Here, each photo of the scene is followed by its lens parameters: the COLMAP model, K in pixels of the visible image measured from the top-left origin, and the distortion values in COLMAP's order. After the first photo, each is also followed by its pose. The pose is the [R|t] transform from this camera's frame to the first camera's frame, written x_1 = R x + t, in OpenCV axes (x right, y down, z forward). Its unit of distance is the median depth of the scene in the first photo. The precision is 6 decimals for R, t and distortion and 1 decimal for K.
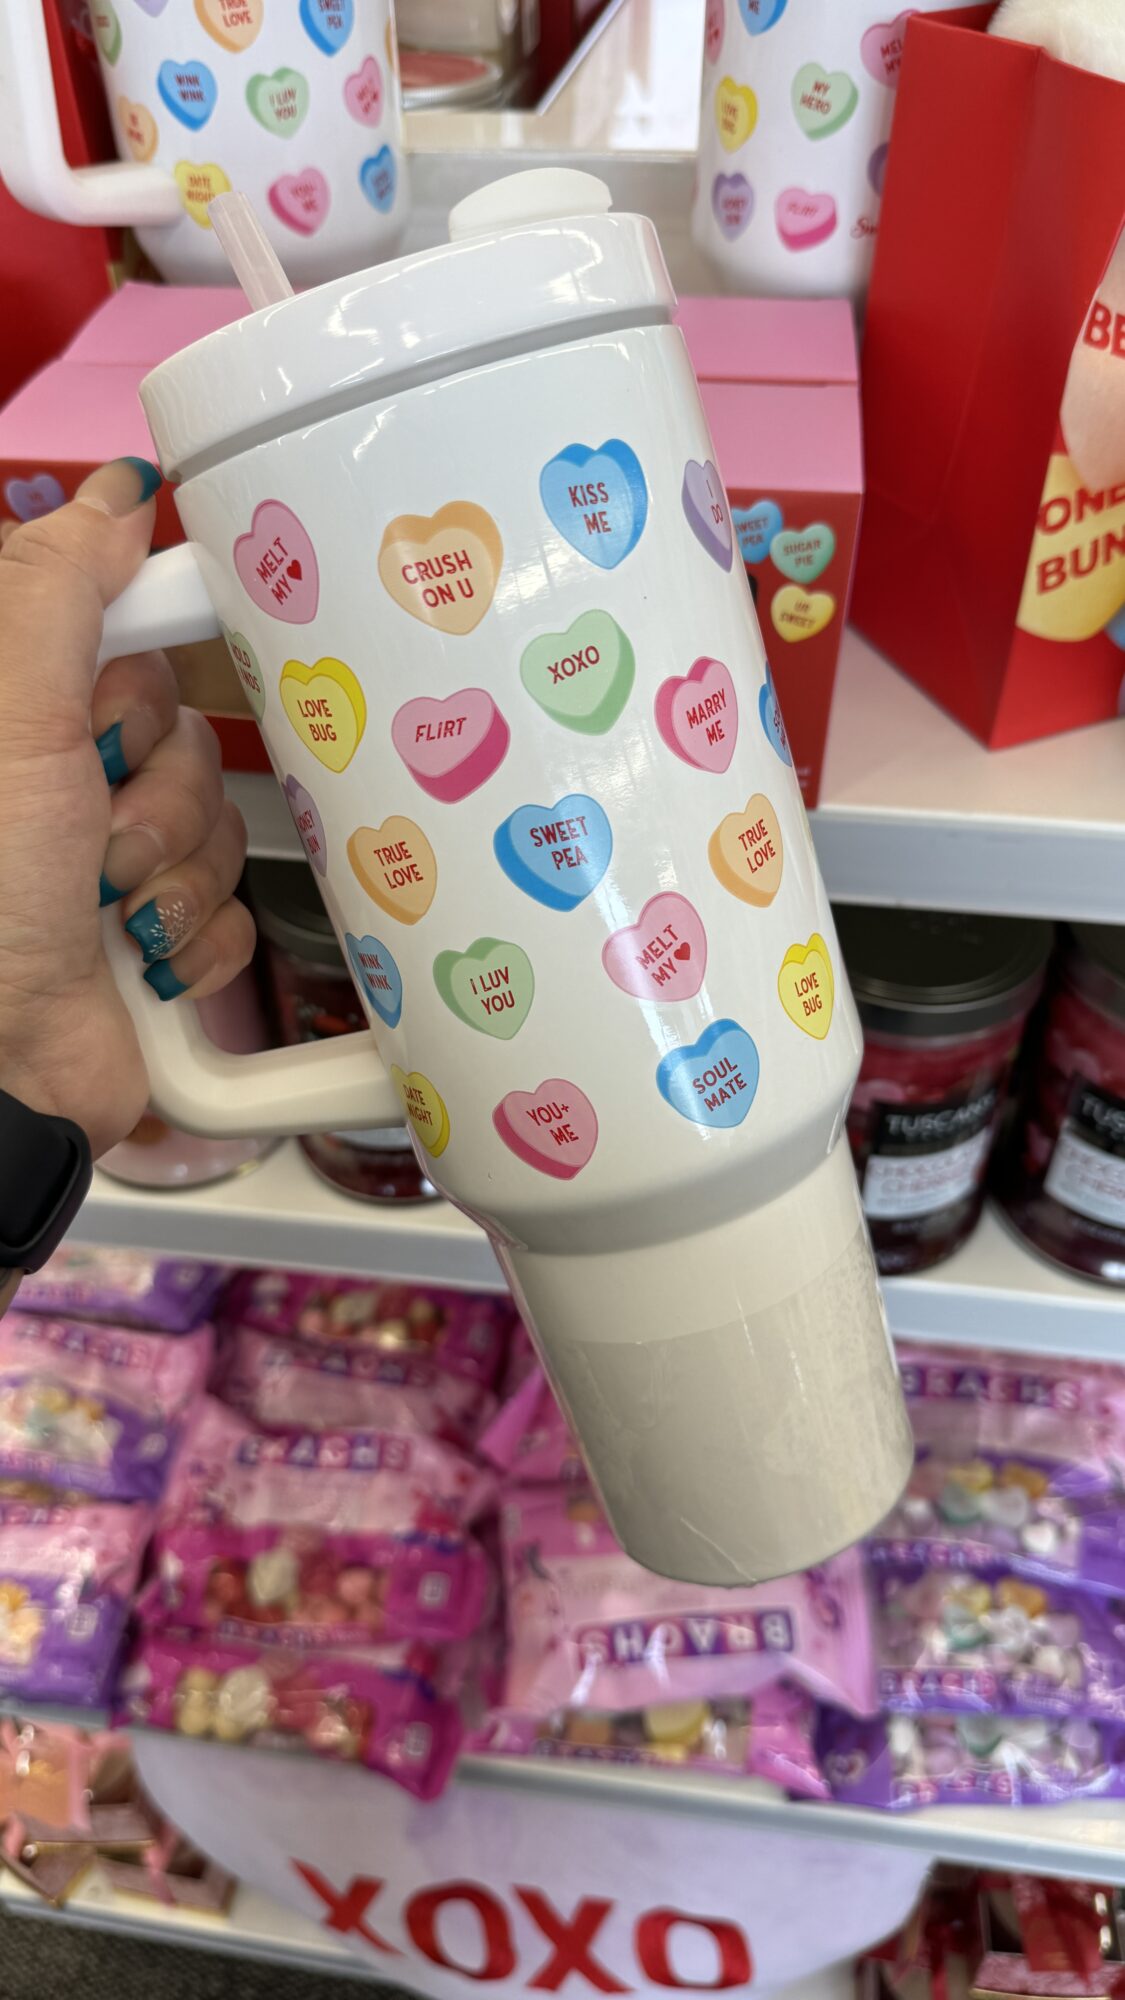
lens RADIAL K [[1493.7, 0, 566.4], [0, 1493.7, 1038.2], [0, 0, 1]] dist [-0.005123, -0.035554]
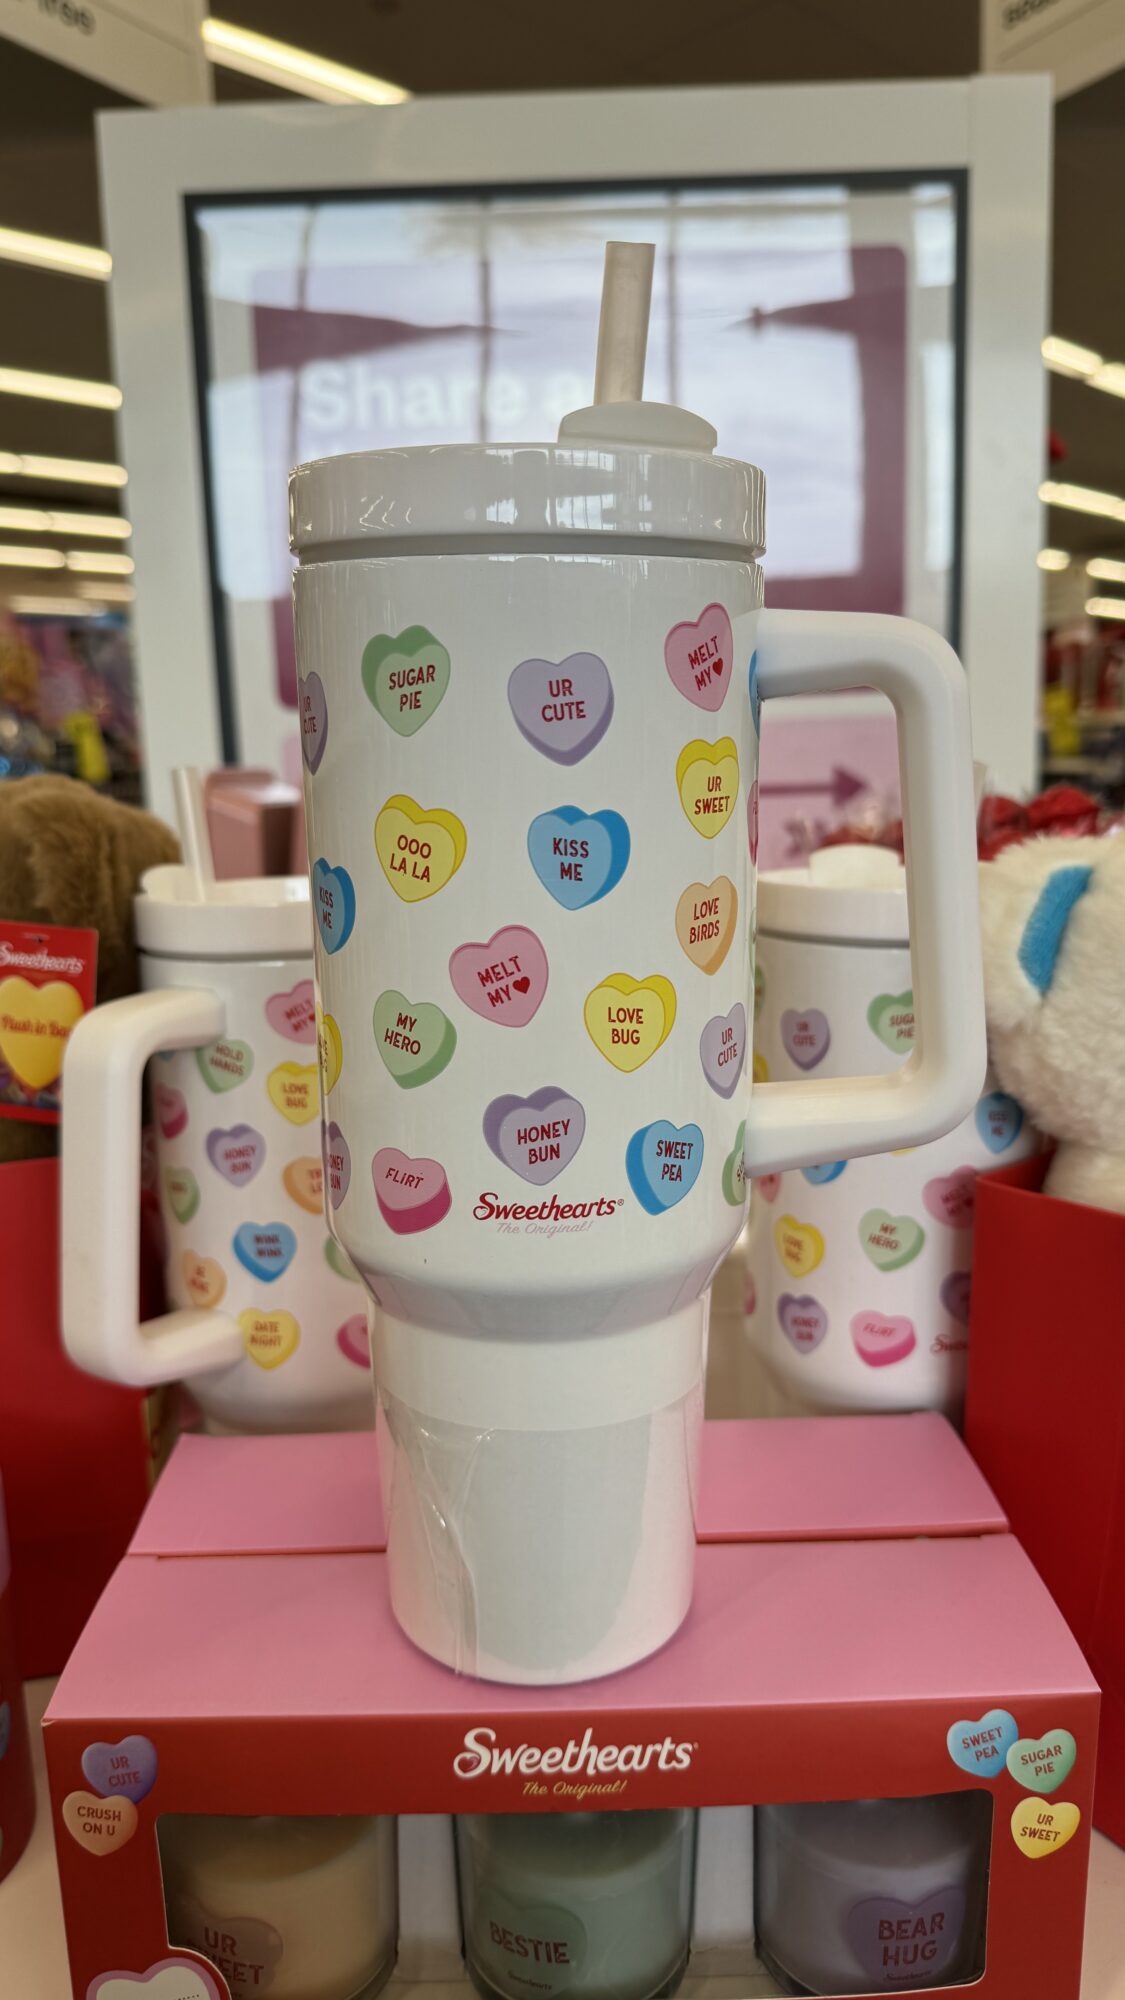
lens RADIAL K [[1462.3, 0, 581.8], [0, 1462.3, 974.1], [0, 0, 1]] dist [0.098721, -0.185219]
pose [[0.988102, -0.025102, 0.151738, -0.122280], [0.107544, 0.818061, -0.564987, -0.130701], [-0.109948, 0.574583, 0.811028, 0.034566]]
